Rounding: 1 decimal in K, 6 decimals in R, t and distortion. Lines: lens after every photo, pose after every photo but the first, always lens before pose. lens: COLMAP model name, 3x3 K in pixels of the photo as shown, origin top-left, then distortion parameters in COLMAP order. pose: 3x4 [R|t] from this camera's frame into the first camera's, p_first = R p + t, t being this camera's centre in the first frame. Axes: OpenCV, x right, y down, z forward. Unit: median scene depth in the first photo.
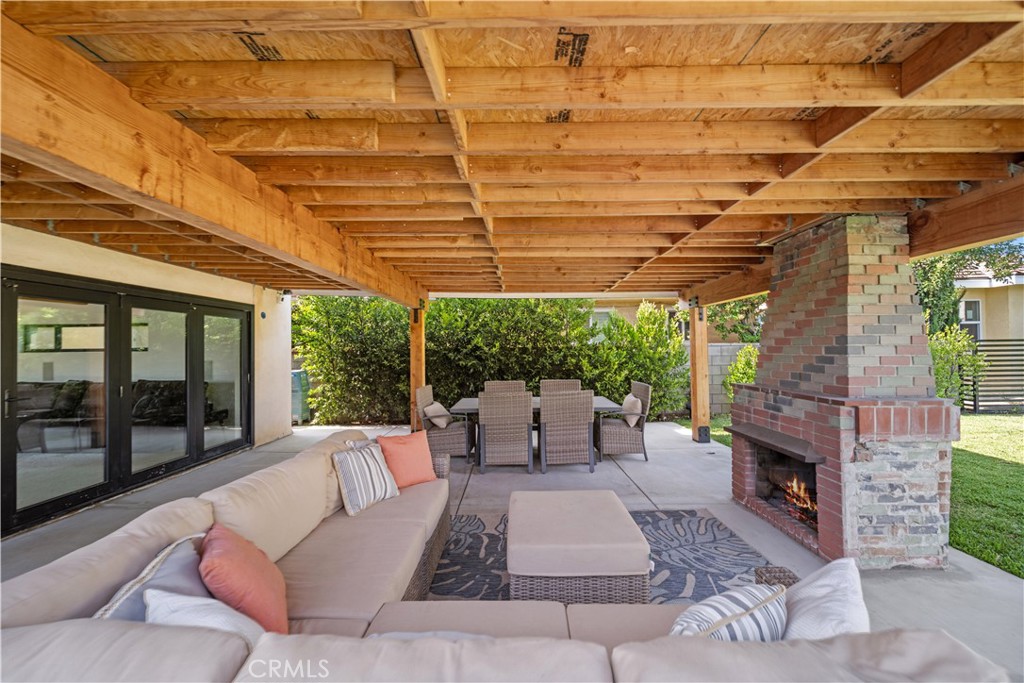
lens RADIAL K [[358.3, 0, 510.7], [0, 358.3, 345.0], [0, 0, 1]] dist [0.001860, -0.000060]
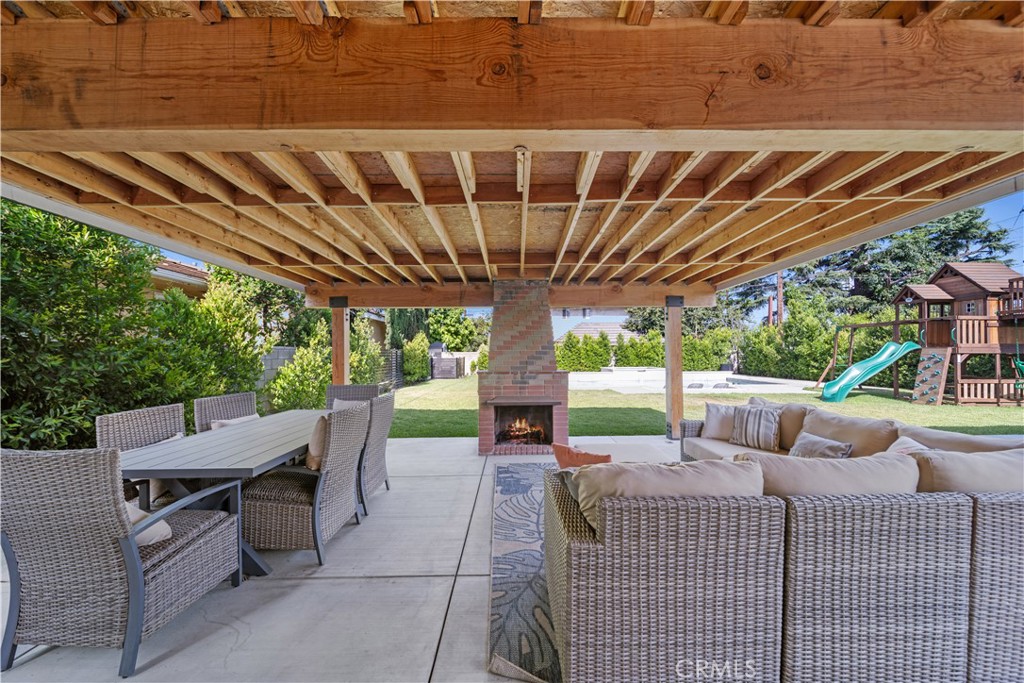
lens RADIAL K [[358.3, 0, 506.4], [0, 358.3, 354.9], [0, 0, 1]] dist [0.001860, -0.000060]
pose [[0.006528, 0.010958, 0.999919, -0.956476], [-0.004796, 0.999929, -0.010927, 0.068788], [-0.999967, -0.004725, 0.006581, 1.096146]]
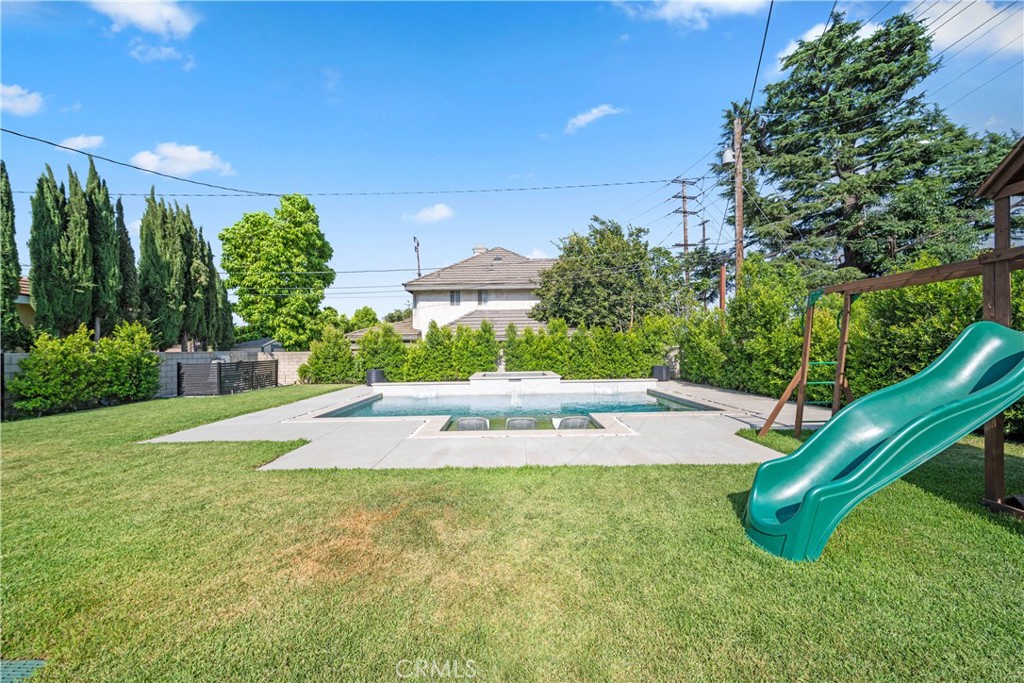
lens RADIAL K [[358.3, 0, 491.0], [0, 358.3, 354.0], [0, 0, 1]] dist [0.001860, -0.000060]
pose [[0.010594, -0.000574, 0.999944, 1.335282], [0.005260, 0.999986, 0.000518, -0.031809], [-0.999930, 0.005255, 0.010597, -1.055902]]
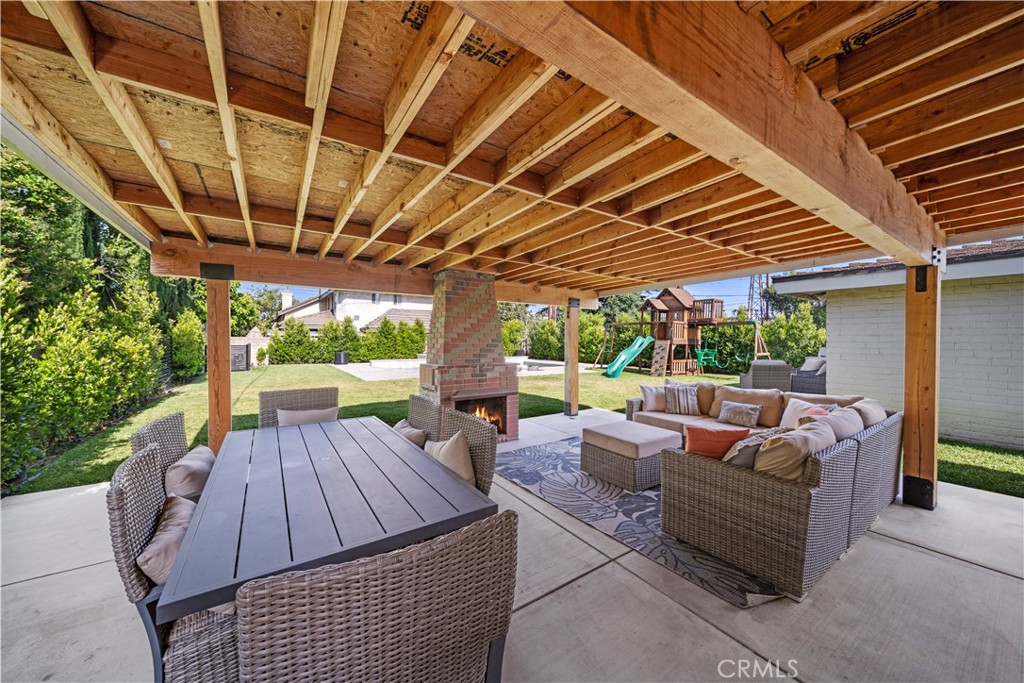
lens RADIAL K [[358.3, 0, 498.2], [0, 358.3, 347.2], [0, 0, 1]] dist [0.001860, -0.000060]
pose [[-0.540911, -0.007775, 0.841044, -0.733033], [-0.006353, 0.999967, 0.005158, 0.036857], [-0.841056, -0.002553, -0.540942, 1.892014]]
